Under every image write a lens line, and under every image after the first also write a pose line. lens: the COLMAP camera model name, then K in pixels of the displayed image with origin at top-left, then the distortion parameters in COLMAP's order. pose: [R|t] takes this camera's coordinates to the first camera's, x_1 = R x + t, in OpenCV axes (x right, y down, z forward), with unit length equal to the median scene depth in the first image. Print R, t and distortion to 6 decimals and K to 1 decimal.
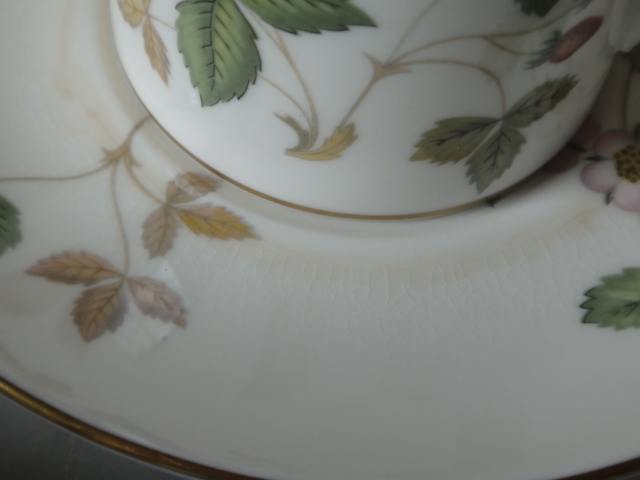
lens RADIAL K [[1607.7, 0, 320.6], [0, 1607.7, 238.6], [0, 0, 1]] dist [0.105280, 0.000000]
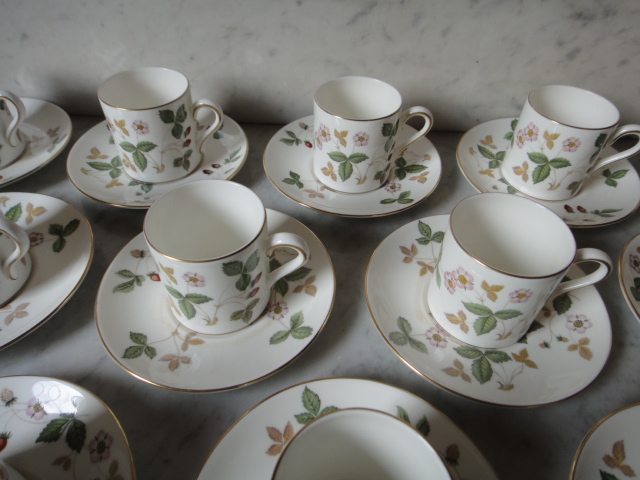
lens RADIAL K [[452.3, 0, 318.8], [0, 452.3, 236.6], [0, 0, 1]] dist [0.008053, -0.001524]
pose [[0.969936, -0.206852, 0.128202, 0.198630], [0.227178, 0.958503, -0.172229, 0.006280], [-0.087256, 0.196176, 0.976679, -0.493556]]
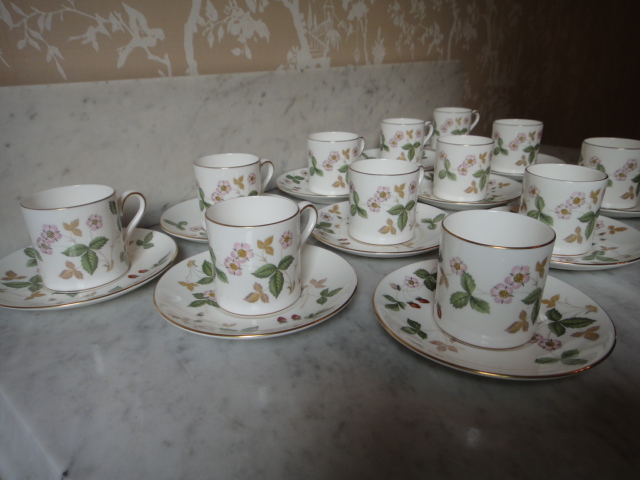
lens RADIAL K [[452.3, 0, 318.3], [0, 452.3, 240.2], [0, 0, 1]] dist [0.008053, -0.001524]
pose [[0.440718, -0.427563, 0.789277, -2.066616], [0.781718, 0.615011, -0.103337, -0.147609], [-0.441231, 0.662534, 0.605280, -0.170632]]
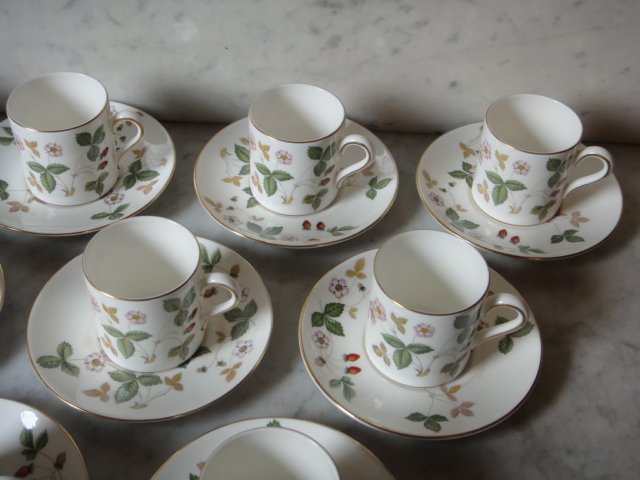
lens RADIAL K [[880.6, 0, 313.3], [0, 880.6, 238.2], [0, 0, 1]] dist [-0.001579, 0.000000]
pose [[0.969440, -0.204944, 0.134850, 1.077362], [0.226127, 0.959646, -0.167172, 0.406580], [-0.095147, 0.192556, 0.976662, -1.939237]]
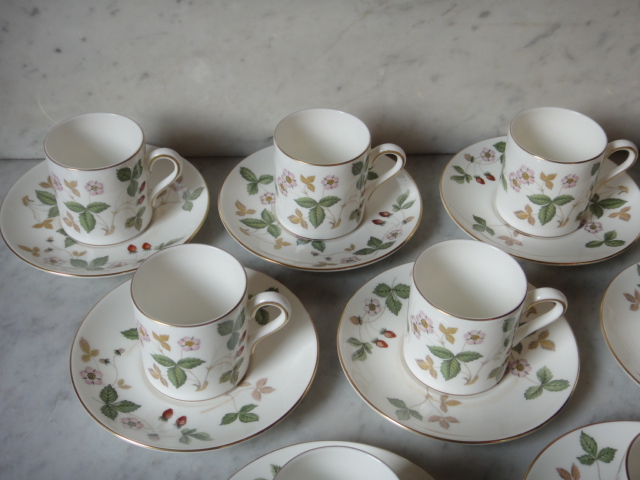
lens RADIAL K [[880.6, 0, 315.9], [0, 880.6, 231.9], [0, 0, 1]] dist [-0.001579, 0.000000]
pose [[0.945002, -0.258678, 0.200142, -0.900671], [0.299761, 0.929784, -0.213649, -0.047687], [-0.130823, 0.261893, 0.956189, -1.750976]]
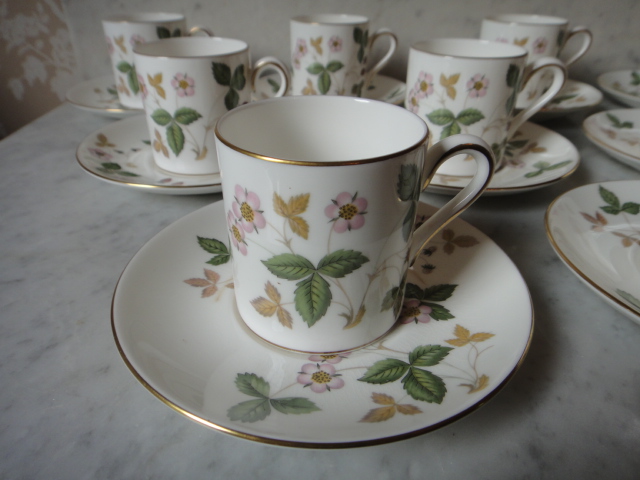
lens RADIAL K [[452.3, 0, 320.8], [0, 452.3, 239.4], [0, 0, 1]] dist [0.008053, -0.001524]
pose [[0.957404, -0.209855, 0.198337, -0.790304], [0.273543, 0.879141, -0.390239, 0.602603], [-0.092472, 0.427870, 0.899098, -0.148905]]
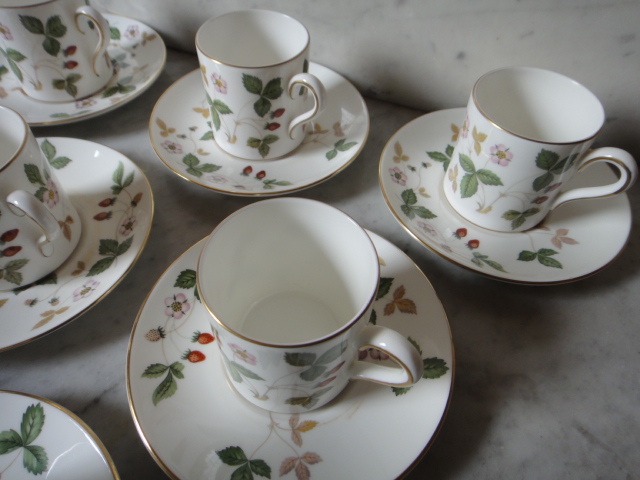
lens RADIAL K [[452.3, 0, 319.8], [0, 452.3, 236.3], [0, 0, 1]] dist [0.008053, -0.001524]
pose [[0.995405, 0.036241, -0.088636, 1.903801], [-0.044639, 0.994507, -0.094671, 0.161868], [0.084719, 0.098193, 0.991555, -0.216088]]
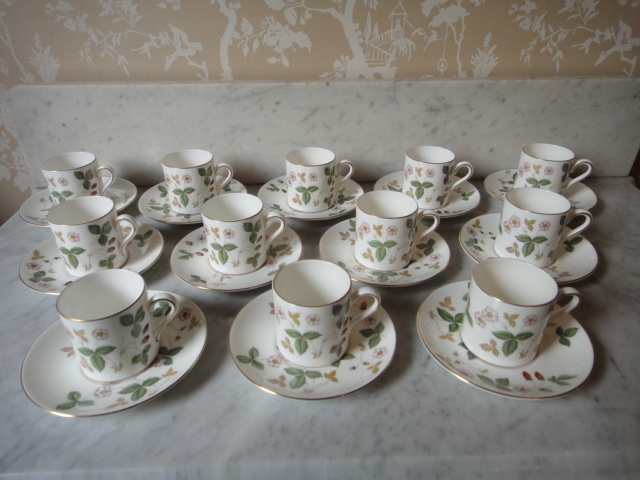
lens RADIAL K [[452.3, 0, 317.9], [0, 452.3, 237.5], [0, 0, 1]] dist [0.008053, -0.001524]
pose [[0.948112, -0.232544, 0.216810, -0.082299], [0.301738, 0.873025, -0.383122, 0.955215], [-0.100187, 0.428662, 0.897893, -1.500230]]
